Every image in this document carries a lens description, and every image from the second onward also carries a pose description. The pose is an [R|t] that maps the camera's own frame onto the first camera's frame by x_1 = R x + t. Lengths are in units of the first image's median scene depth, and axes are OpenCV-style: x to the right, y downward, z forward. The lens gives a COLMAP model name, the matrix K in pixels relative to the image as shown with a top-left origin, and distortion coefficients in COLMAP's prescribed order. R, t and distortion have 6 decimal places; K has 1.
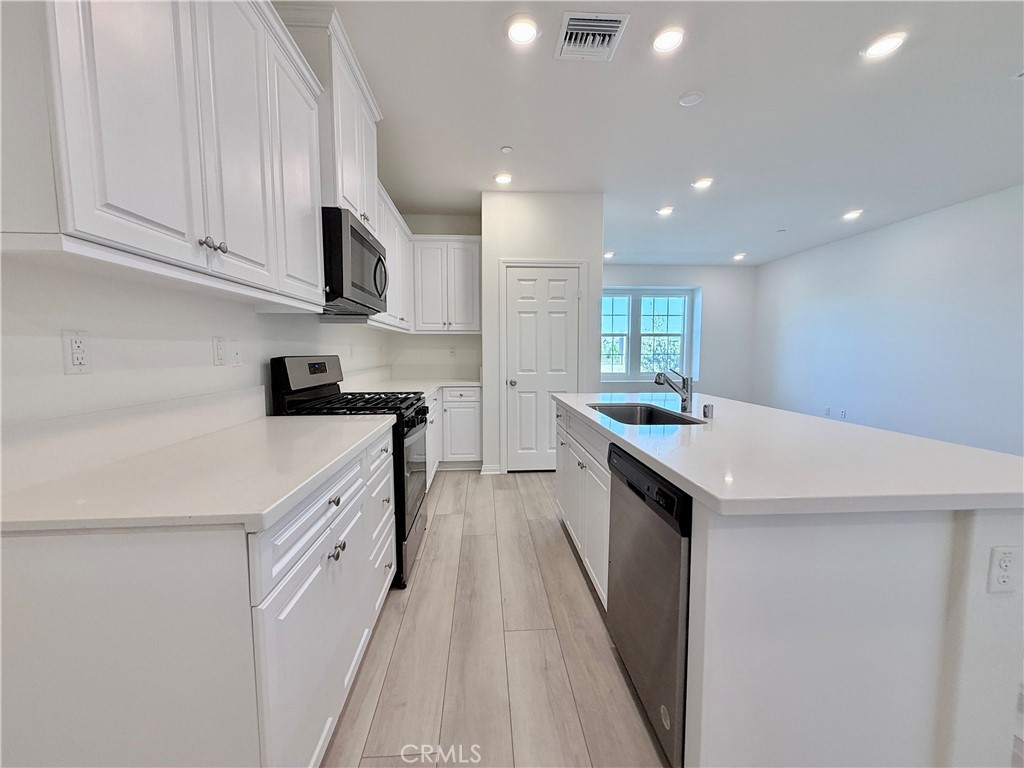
lens RADIAL K [[408.0, 0, 509.2], [0, 408.0, 386.1], [0, 0, 1]] dist [0.000762, 0.000126]
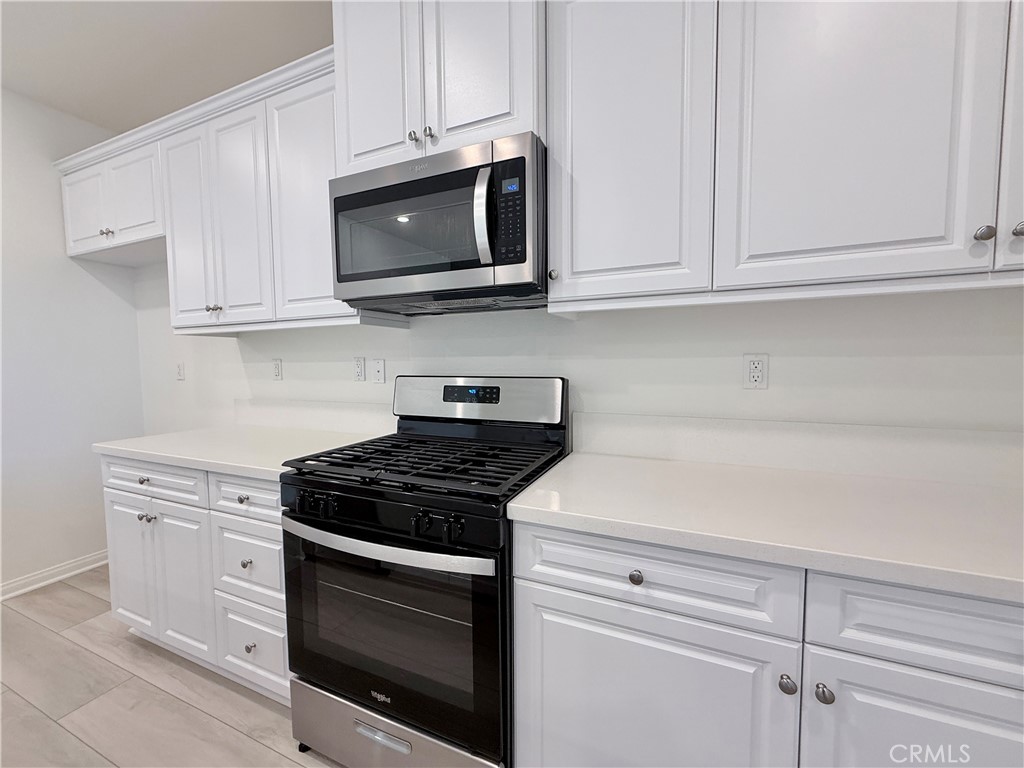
lens RADIAL K [[408.0, 0, 509.2], [0, 408.0, 386.1], [0, 0, 1]] dist [0.000762, 0.000126]
pose [[-0.457289, 0.061007, -0.887223, 0.082179], [-0.065753, 0.992594, 0.102143, -0.098964], [0.886884, 0.105046, -0.449891, 1.019954]]
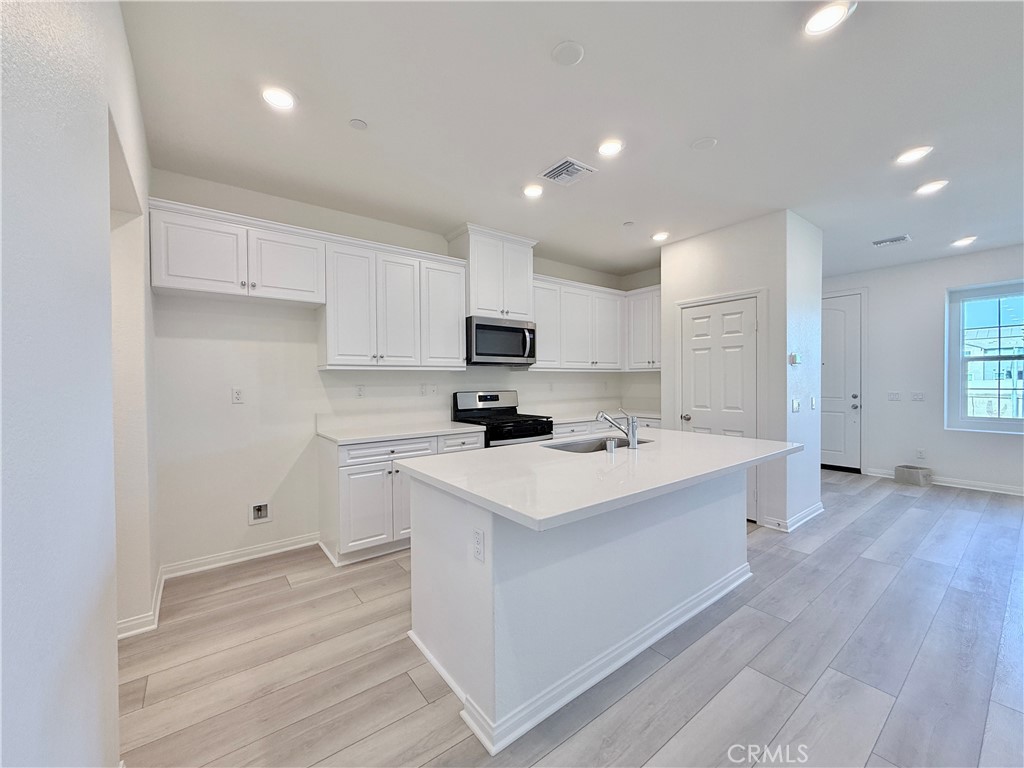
lens RADIAL K [[408.0, 0, 509.2], [0, 408.0, 386.1], [0, 0, 1]] dist [0.000762, 0.000126]
pose [[0.553147, 0.007083, -0.833053, 0.799986], [-0.062433, 0.997504, -0.032974, -0.032852], [0.830741, 0.070249, 0.552209, 0.061573]]
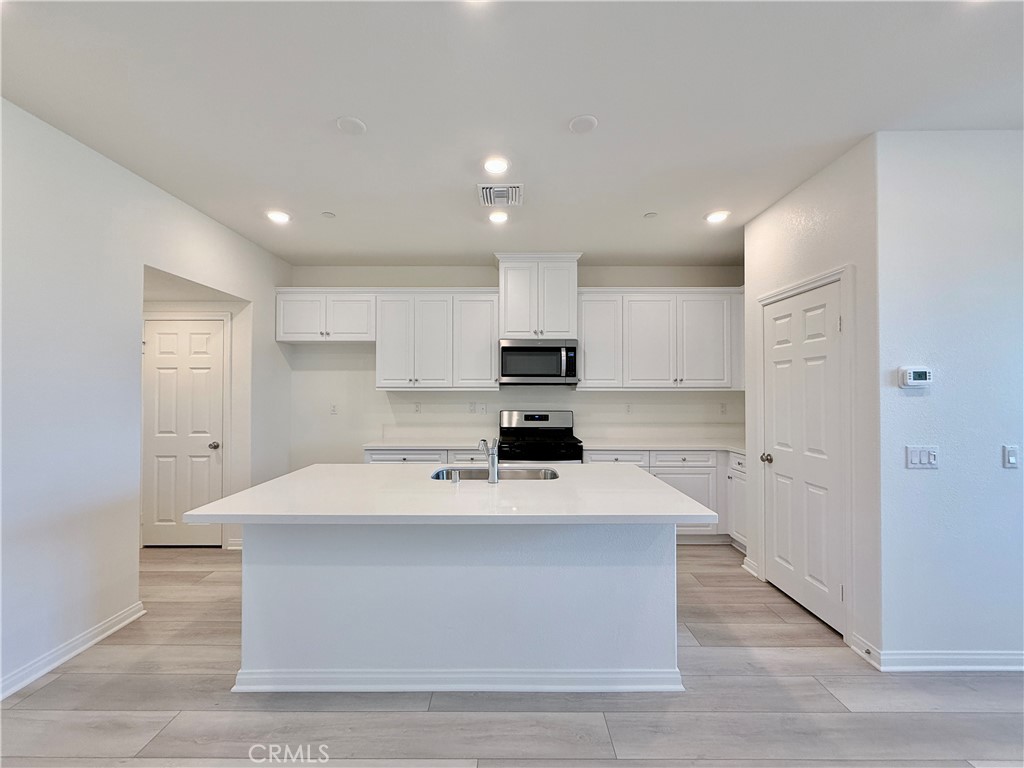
lens RADIAL K [[408.0, 0, 509.2], [0, 408.0, 386.1], [0, 0, 1]] dist [0.000762, 0.000126]
pose [[-0.066519, -0.013586, -0.997693, 0.997457], [-0.085617, 0.996297, -0.007859, -0.118665], [0.994105, 0.084897, -0.067436, 0.739379]]
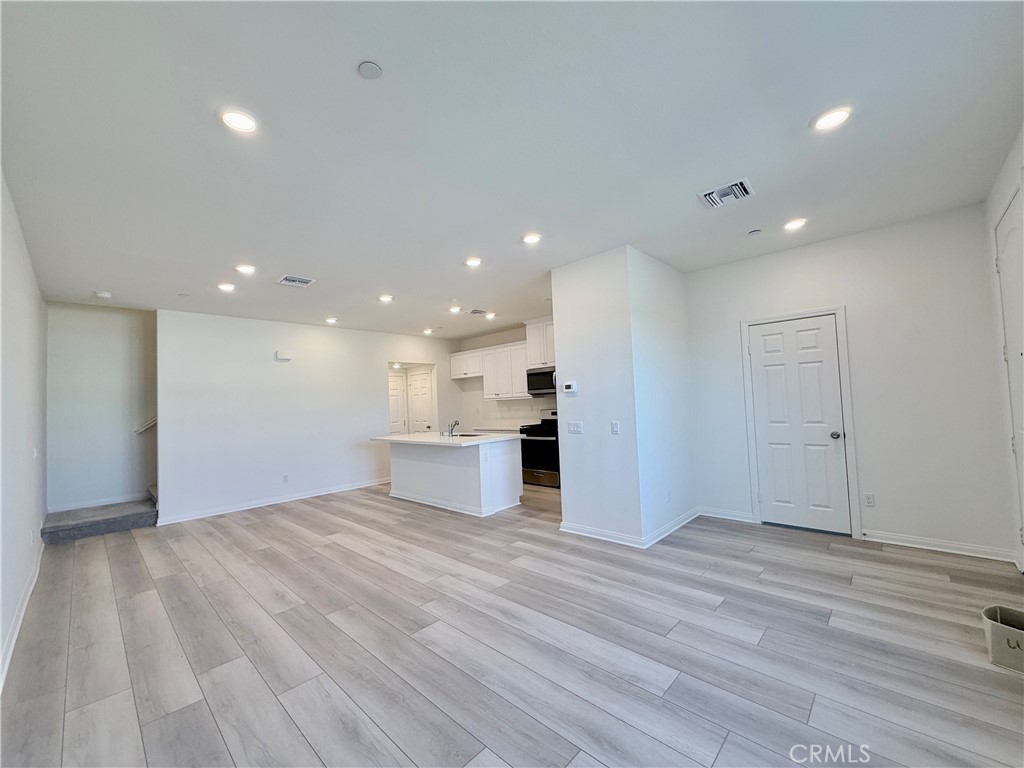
lens RADIAL K [[408.0, 0, 509.2], [0, 408.0, 386.1], [0, 0, 1]] dist [0.000762, 0.000126]
pose [[-0.734398, 0.005493, -0.678696, 1.339560], [-0.013548, 0.999649, 0.022750, -0.227750], [0.678583, 0.025902, -0.734066, 2.188345]]
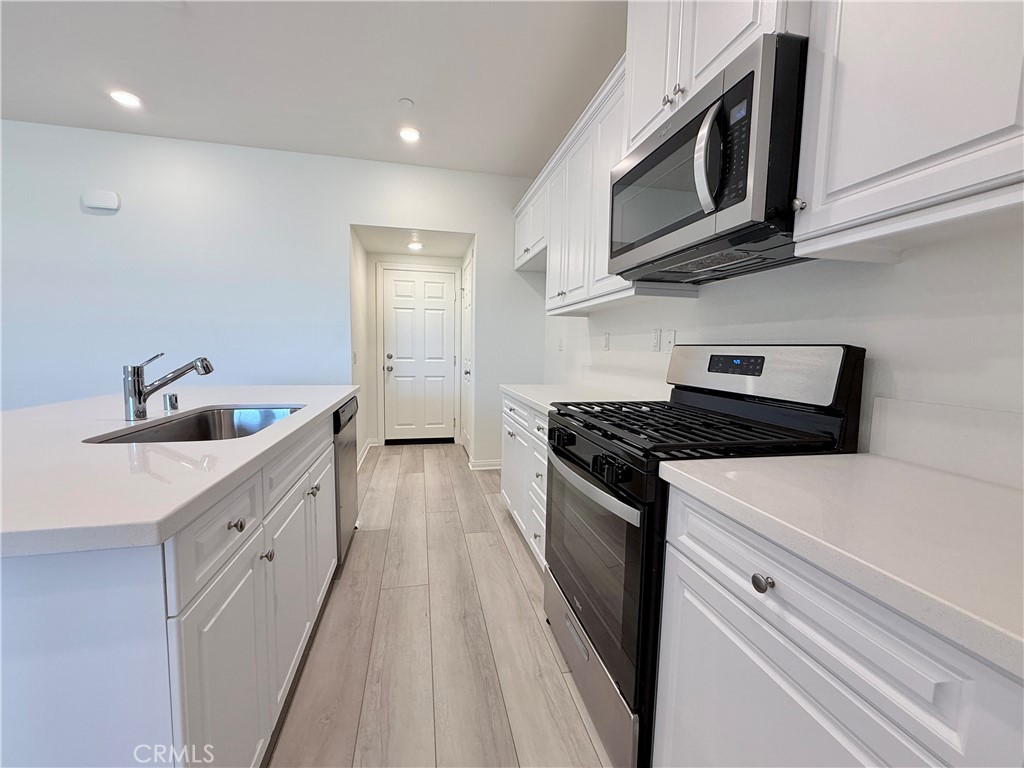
lens RADIAL K [[408.0, 0, 509.2], [0, 408.0, 386.1], [0, 0, 1]] dist [0.000762, 0.000126]
pose [[-0.988291, -0.002261, -0.152565, -0.033170], [-0.029645, 0.983682, 0.177456, -0.082989], [0.149675, 0.179901, -0.972231, 1.156761]]
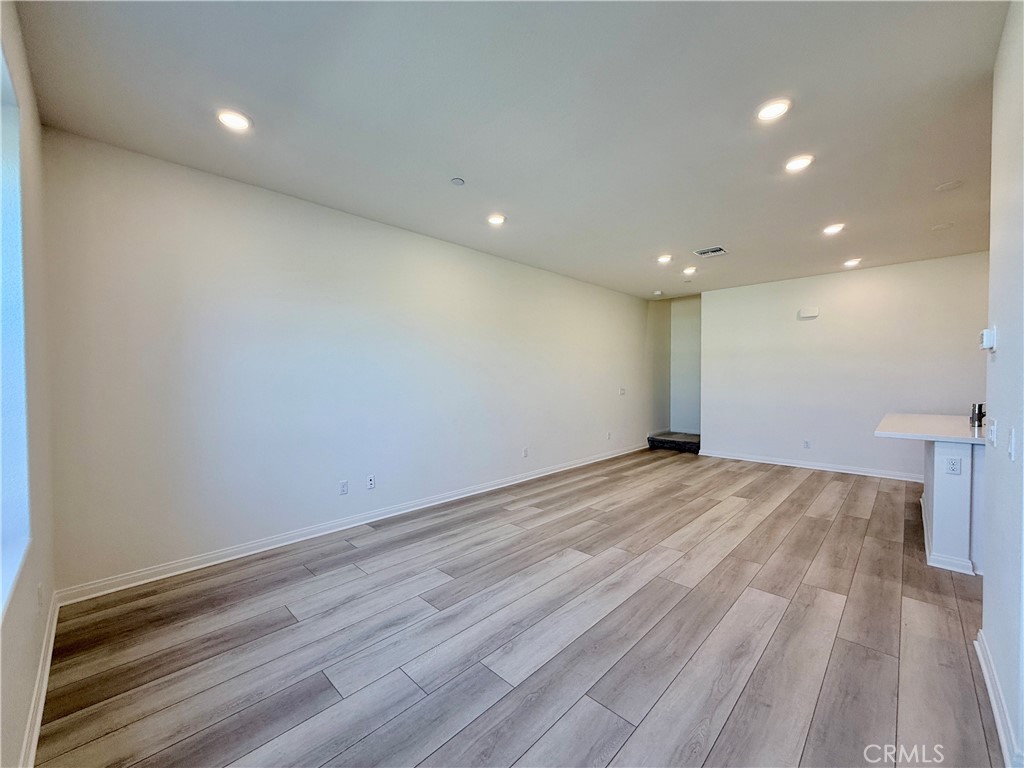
lens RADIAL K [[408.0, 0, 509.2], [0, 408.0, 386.1], [0, 0, 1]] dist [0.000762, 0.000126]
pose [[-0.666656, -0.011243, 0.745281, 0.315882], [0.067078, 0.994924, 0.075010, -0.217947], [-0.742341, 0.099998, -0.662518, 2.243787]]
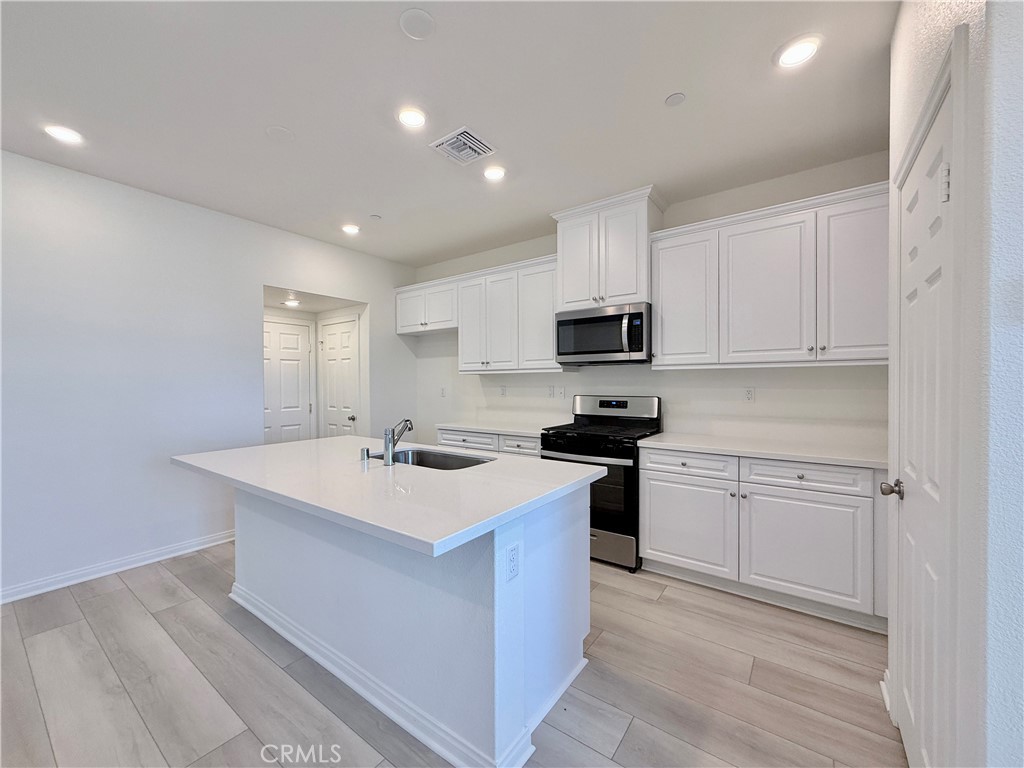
lens RADIAL K [[408.0, 0, 509.2], [0, 408.0, 386.1], [0, 0, 1]] dist [0.000762, 0.000126]
pose [[-0.643007, 0.010870, -0.765784, 0.671866], [-0.059452, 0.996174, 0.064060, -0.135848], [0.763550, 0.086718, -0.639900, 1.233369]]
